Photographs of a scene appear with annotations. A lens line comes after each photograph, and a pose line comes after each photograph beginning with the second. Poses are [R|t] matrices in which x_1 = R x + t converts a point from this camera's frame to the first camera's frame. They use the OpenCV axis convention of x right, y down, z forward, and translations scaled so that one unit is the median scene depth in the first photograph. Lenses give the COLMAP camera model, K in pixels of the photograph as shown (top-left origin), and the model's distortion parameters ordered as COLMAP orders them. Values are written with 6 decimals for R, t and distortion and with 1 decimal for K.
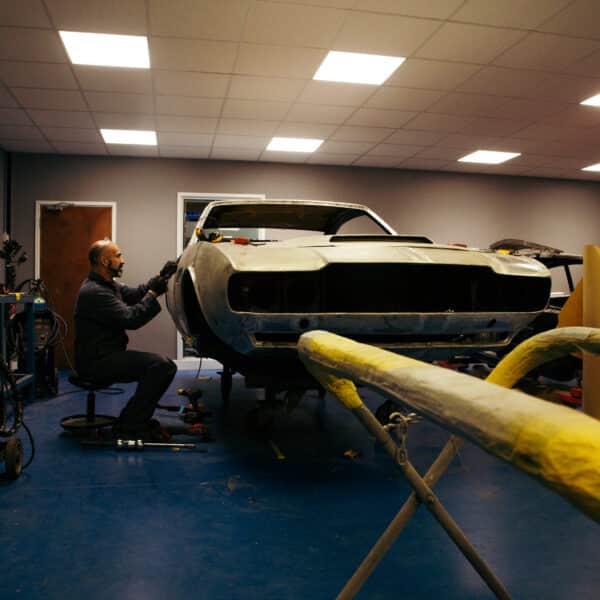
lens RADIAL K [[634.2, 0, 300.0], [0, 634.2, 300.0], [0, 0, 1]] dist [-0.112298, 0.045082]
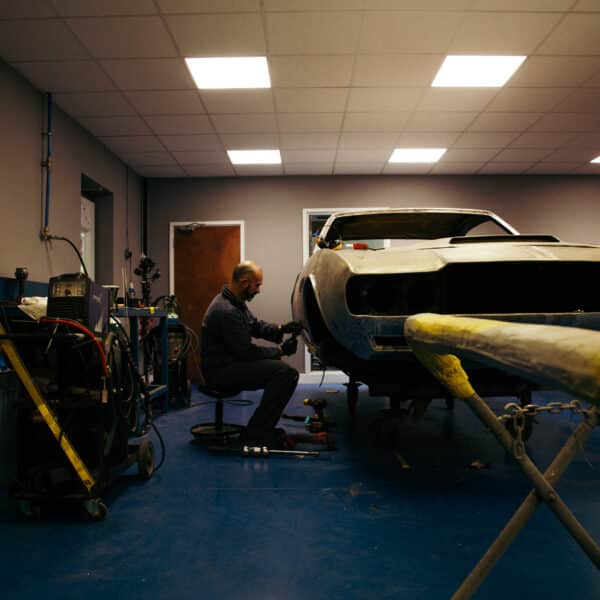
lens RADIAL K [[634.2, 0, 300.0], [0, 634.2, 300.0], [0, 0, 1]] dist [-0.112298, 0.045082]
pose [[0.978924, -0.021297, -0.203113, 0.011864], [0.015252, 0.999394, -0.031281, 0.016197], [0.203656, 0.027524, 0.978656, 0.001632]]
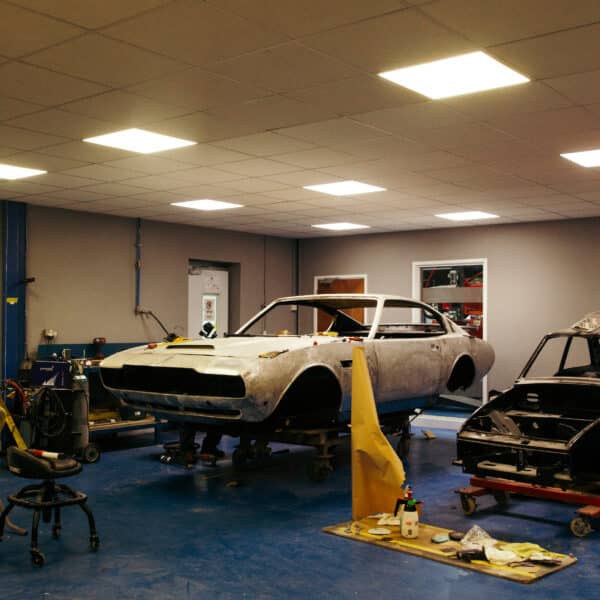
lens RADIAL K [[831.1, 0, 300.0], [0, 831.1, 300.0], [0, 0, 1]] dist [-0.050443, 0.004725]
pose [[0.642742, -0.020258, -0.765815, 1.518030], [-0.004508, 0.999533, -0.030224, -0.118399], [0.766069, 0.022878, 0.642351, -0.144829]]
